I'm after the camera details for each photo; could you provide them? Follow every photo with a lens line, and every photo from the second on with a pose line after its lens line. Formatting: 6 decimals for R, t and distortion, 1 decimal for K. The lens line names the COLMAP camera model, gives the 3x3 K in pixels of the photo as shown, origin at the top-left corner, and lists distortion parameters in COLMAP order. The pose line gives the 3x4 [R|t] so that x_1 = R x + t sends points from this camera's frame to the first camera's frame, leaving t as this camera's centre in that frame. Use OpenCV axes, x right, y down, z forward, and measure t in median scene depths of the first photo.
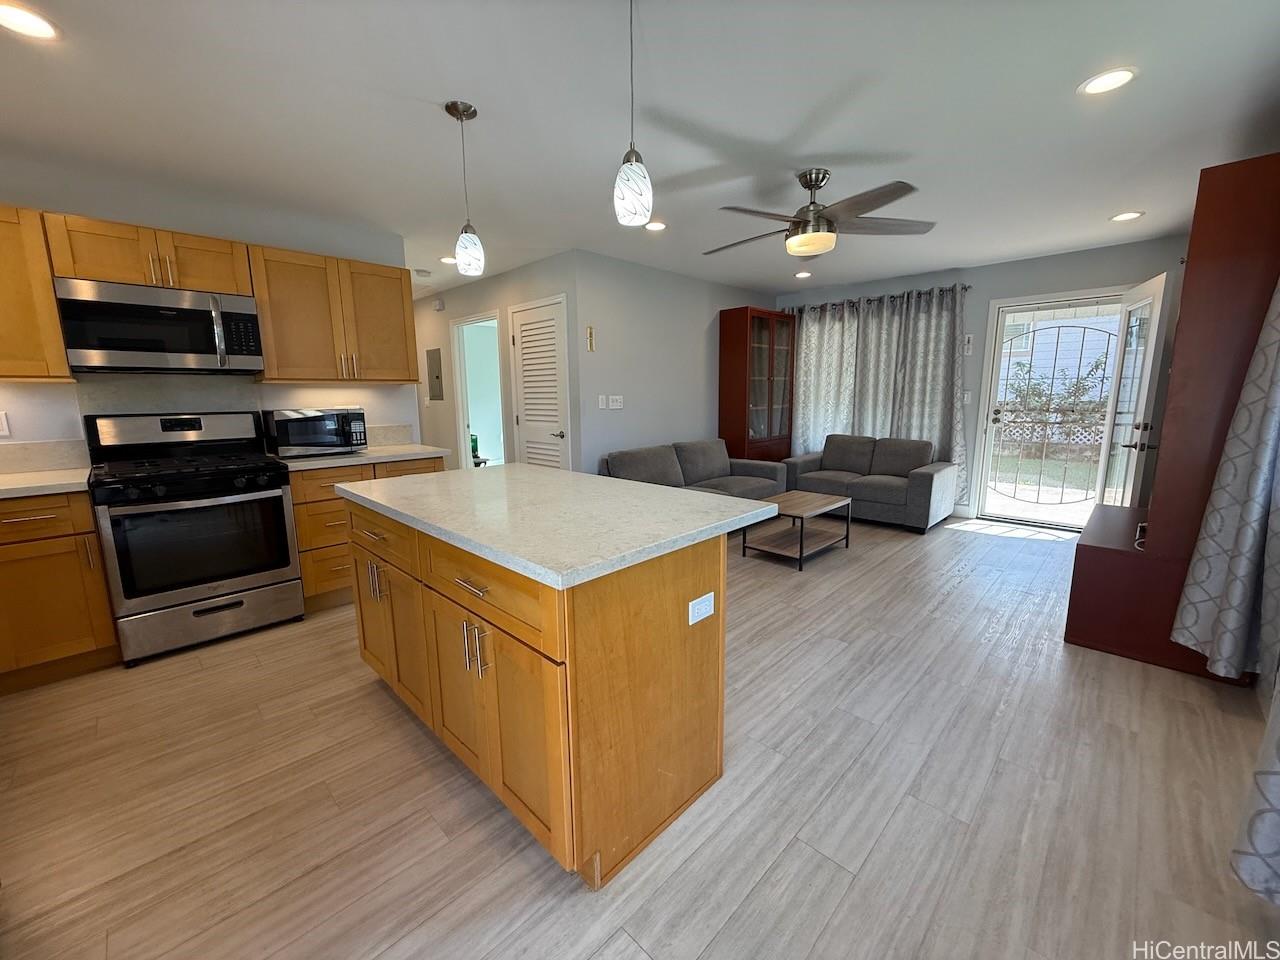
lens RADIAL K [[515.3, 0, 637.6], [0, 515.3, 480.3], [0, 0, 1]] dist [0.002302, 0.000838]
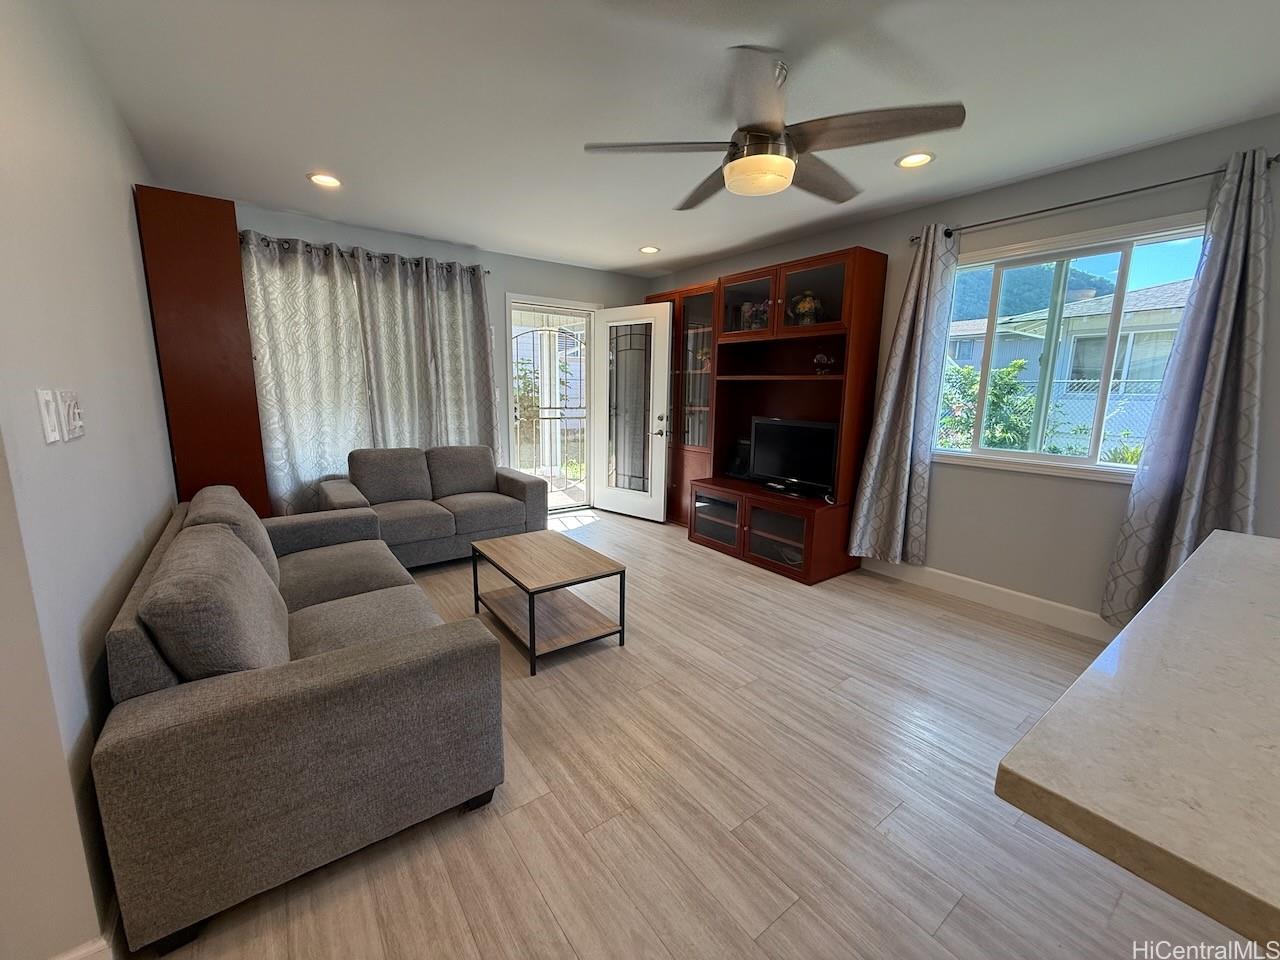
lens RADIAL K [[515.3, 0, 637.6], [0, 515.3, 477.6], [0, 0, 1]] dist [0.002302, 0.000838]
pose [[0.154521, -0.155888, 0.975614, -0.256372], [0.150835, 0.979620, 0.132638, -0.106356], [-0.976408, 0.126661, 0.174885, 0.653075]]
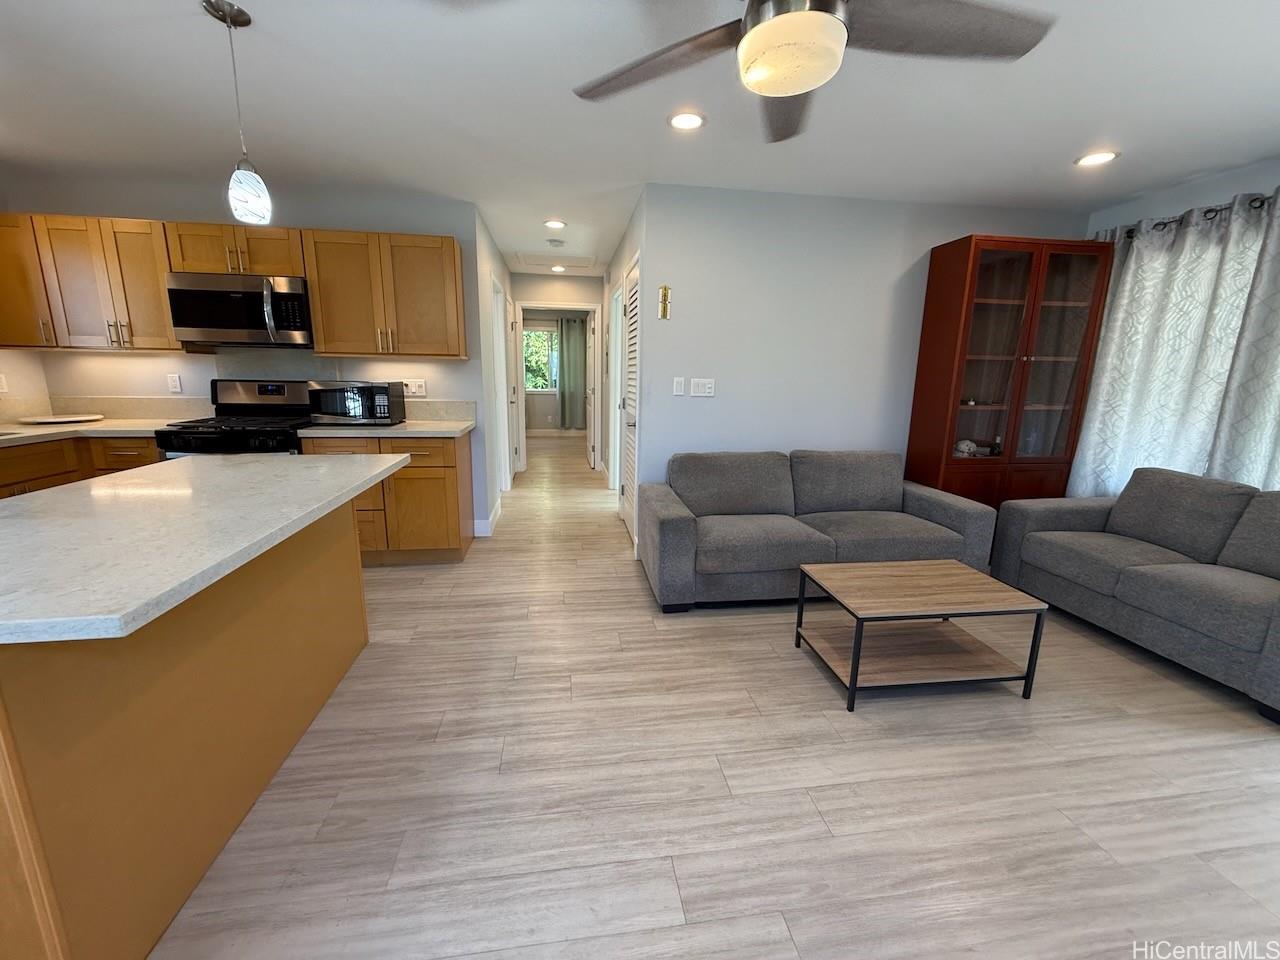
lens RADIAL K [[515.3, 0, 641.3], [0, 515.3, 478.7], [0, 0, 1]] dist [0.002302, 0.000838]
pose [[0.795586, 0.148025, -0.587479, 0.335228], [-0.126343, 0.988909, 0.078073, -0.065313], [0.592520, 0.012111, 0.805465, 0.333264]]
